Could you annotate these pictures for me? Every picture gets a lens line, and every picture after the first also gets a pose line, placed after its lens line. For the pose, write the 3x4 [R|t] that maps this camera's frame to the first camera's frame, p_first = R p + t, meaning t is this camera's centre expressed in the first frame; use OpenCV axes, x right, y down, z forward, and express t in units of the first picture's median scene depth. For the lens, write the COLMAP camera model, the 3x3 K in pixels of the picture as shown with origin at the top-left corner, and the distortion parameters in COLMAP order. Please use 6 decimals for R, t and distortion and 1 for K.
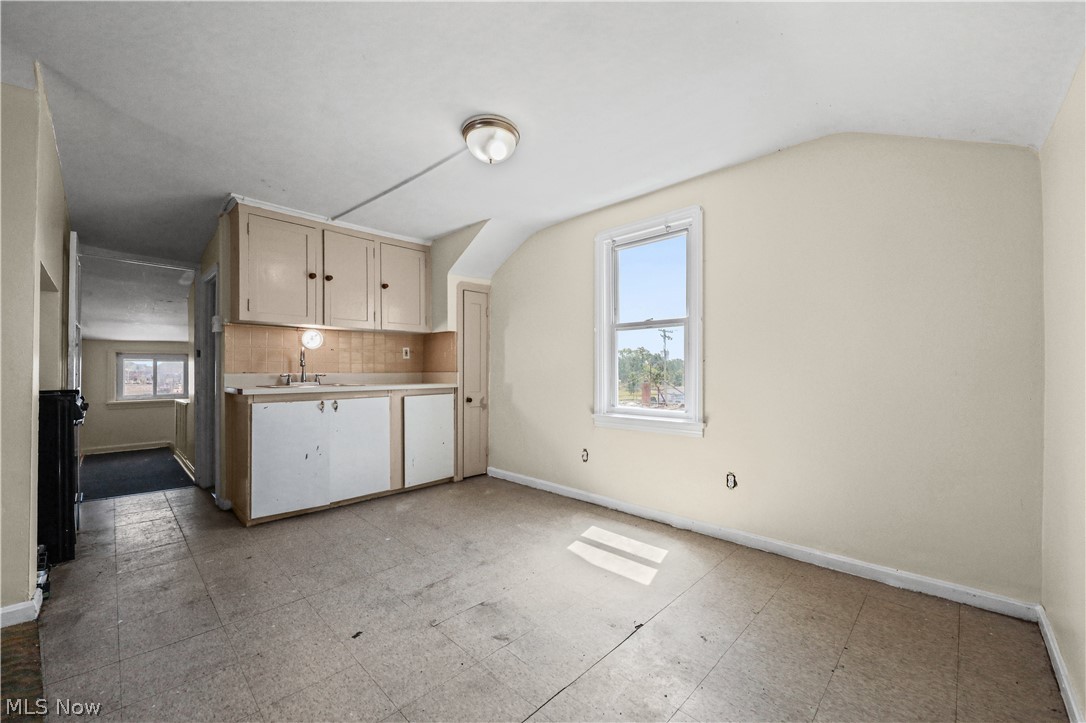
lens RADIAL K [[428.1, 0, 545.0], [0, 428.1, 365.6], [0, 0, 1]] dist [-0.002712, -0.000433]
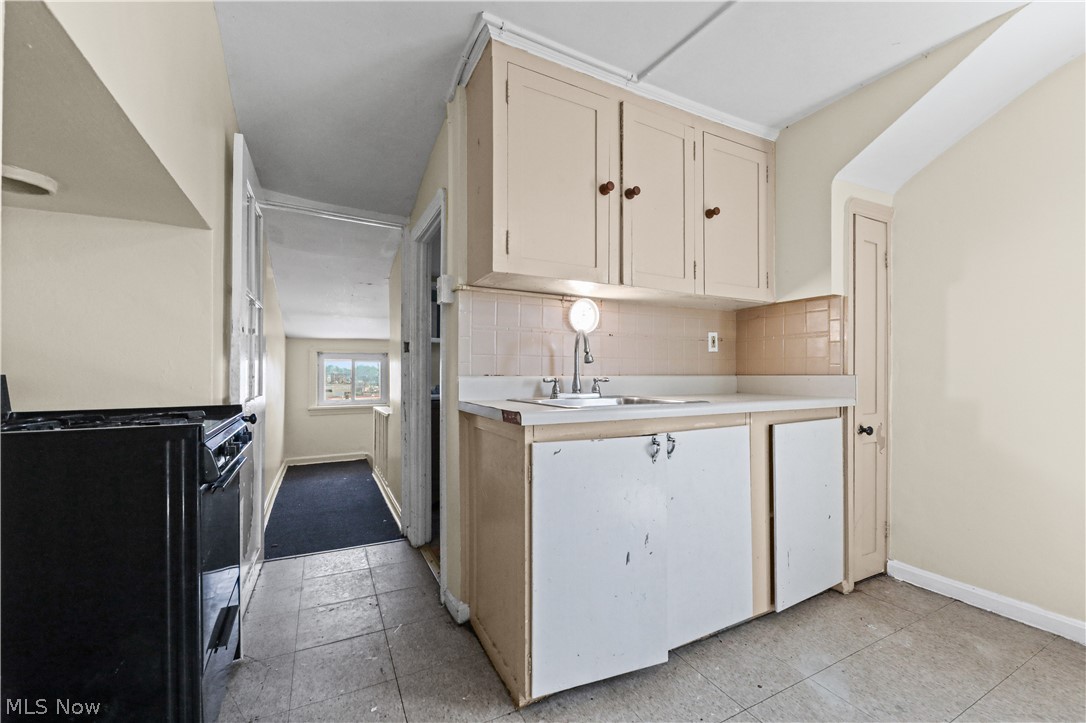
lens RADIAL K [[419.1, 0, 552.6], [0, 419.1, 367.6], [0, 0, 1]] dist [0.009677, -0.008820]
pose [[0.956910, -0.001505, -0.290382, -0.402390], [0.000851, 0.999997, -0.002381, 0.006815], [0.290384, 0.002032, 0.956908, 0.434804]]
